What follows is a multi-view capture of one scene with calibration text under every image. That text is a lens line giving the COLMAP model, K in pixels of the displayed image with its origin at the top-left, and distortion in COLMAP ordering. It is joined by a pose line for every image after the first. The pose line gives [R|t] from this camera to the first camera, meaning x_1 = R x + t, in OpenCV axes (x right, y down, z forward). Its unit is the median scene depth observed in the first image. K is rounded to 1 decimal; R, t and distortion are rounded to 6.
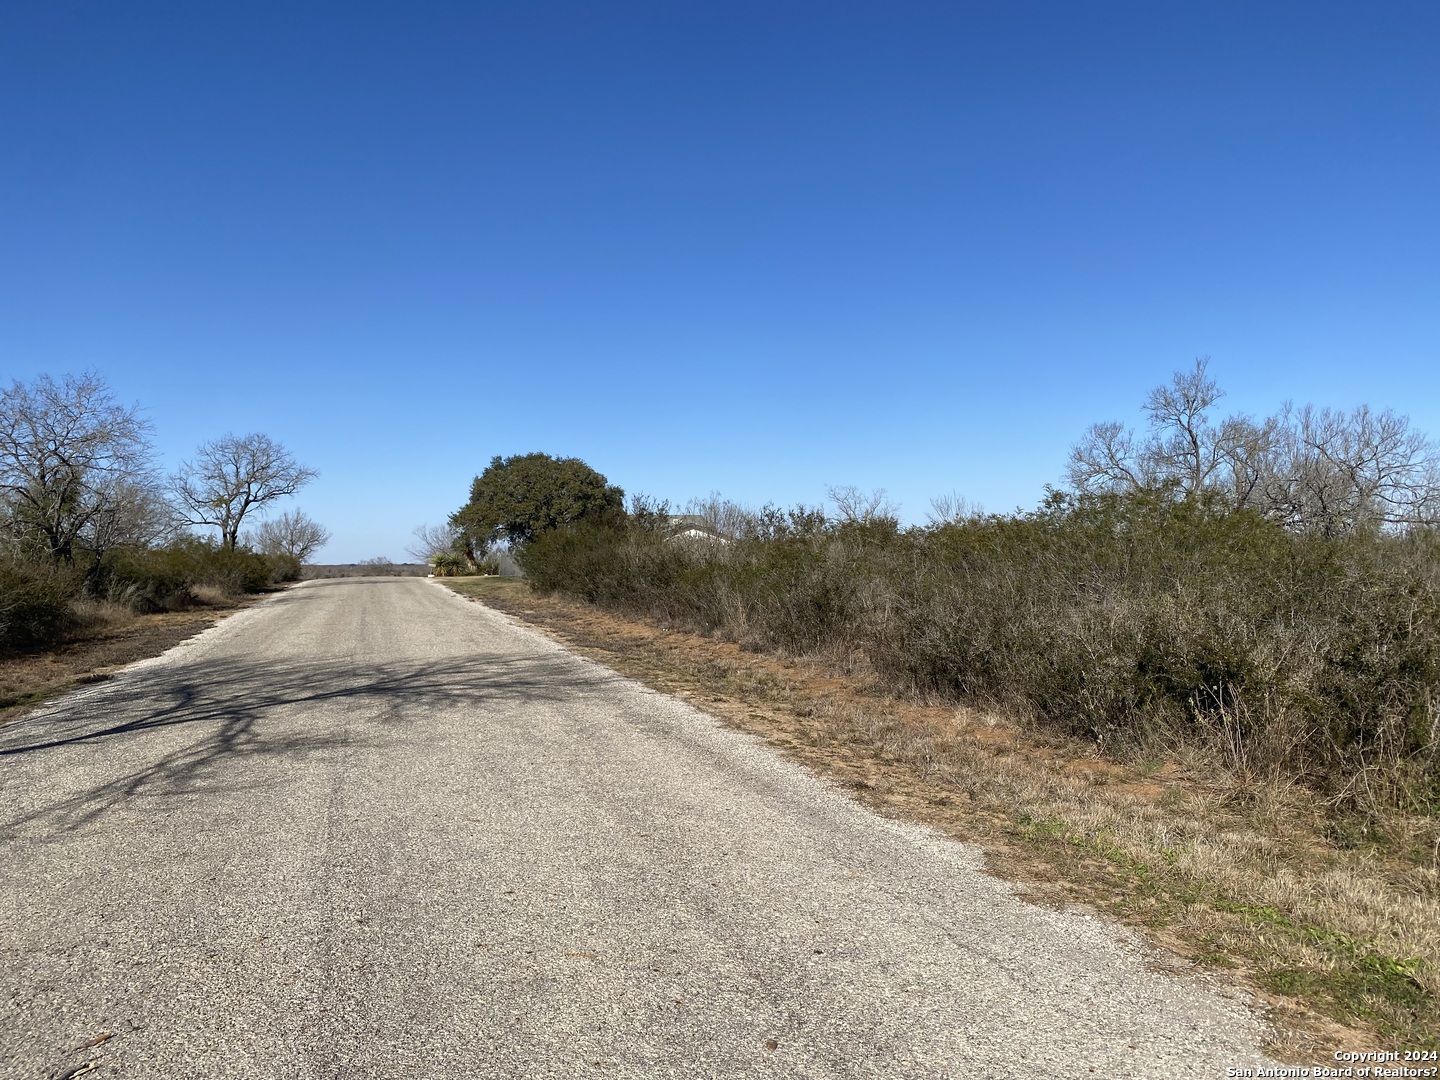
lens RADIAL K [[1194.6, 0, 720.0], [0, 1194.6, 540.0], [0, 0, 1]] dist [0.068264, -0.206573]
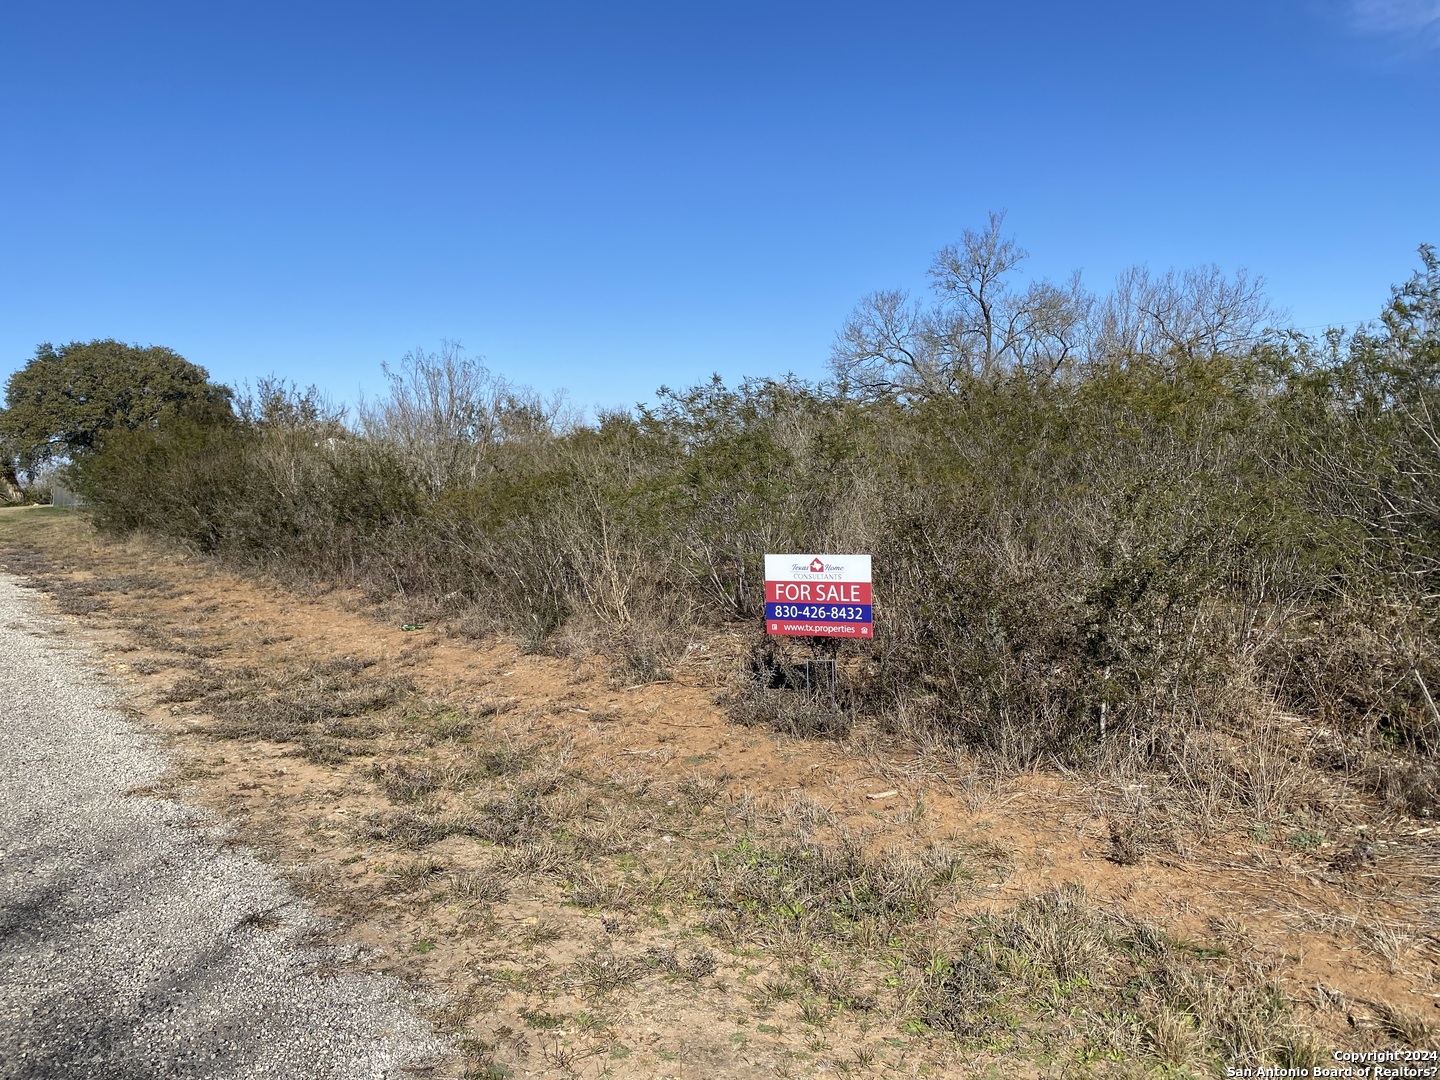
lens RADIAL K [[1205.7, 0, 739.0], [0, 1205.7, 559.3], [0, 0, 1]] dist [-0.002027, -0.004934]
pose [[0.948716, -0.046568, 0.312682, -0.037964], [0.019056, 0.995717, 0.090473, 0.007642], [-0.315556, -0.079875, 0.945539, 0.309929]]
